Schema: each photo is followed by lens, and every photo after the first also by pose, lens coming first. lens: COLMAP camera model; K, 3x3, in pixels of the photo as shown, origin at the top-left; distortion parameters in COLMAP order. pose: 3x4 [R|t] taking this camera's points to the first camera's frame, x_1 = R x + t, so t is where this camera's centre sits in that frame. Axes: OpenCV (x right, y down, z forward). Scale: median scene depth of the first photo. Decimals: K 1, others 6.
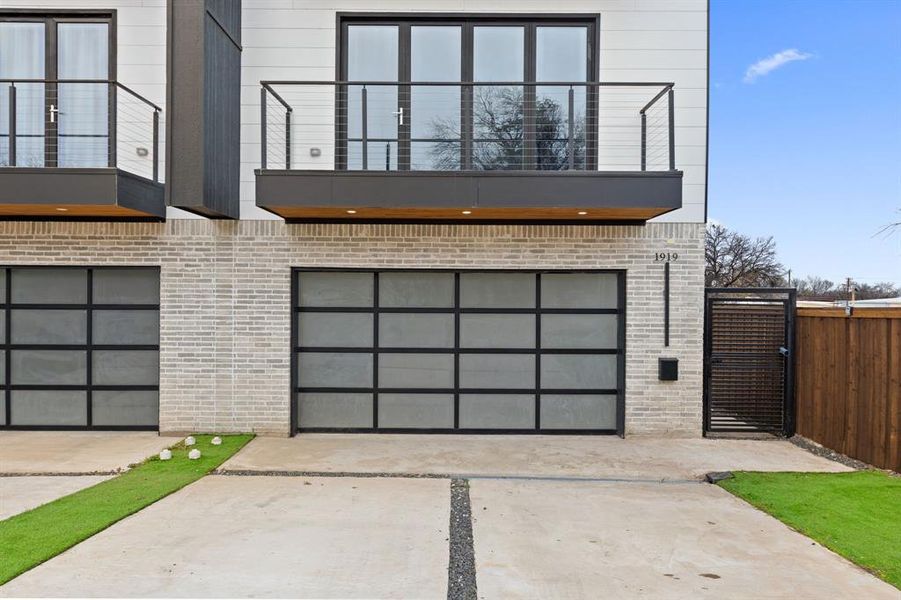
lens RADIAL K [[591.3, 0, 445.7], [0, 591.3, 303.8], [0, 0, 1]] dist [0.002632, 0.000488]
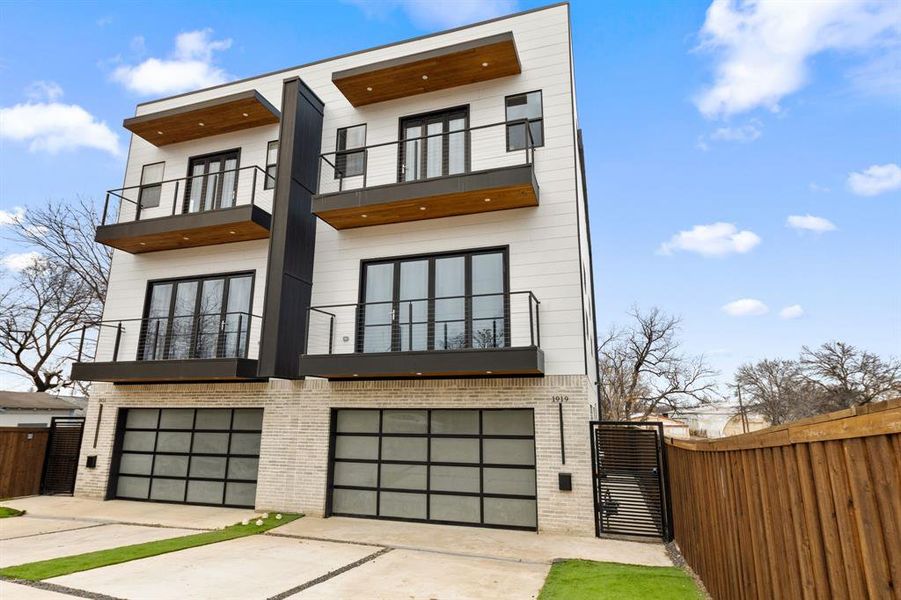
lens RADIAL K [[527.2, 0, 450.9], [0, 527.2, 282.0], [0, 0, 1]] dist [0.004363, 0.000382]
pose [[0.948503, -0.078105, -0.306988, 0.537388], [-0.001280, 0.968172, -0.250281, -0.033185], [0.316766, 0.237785, 0.918214, -0.337660]]
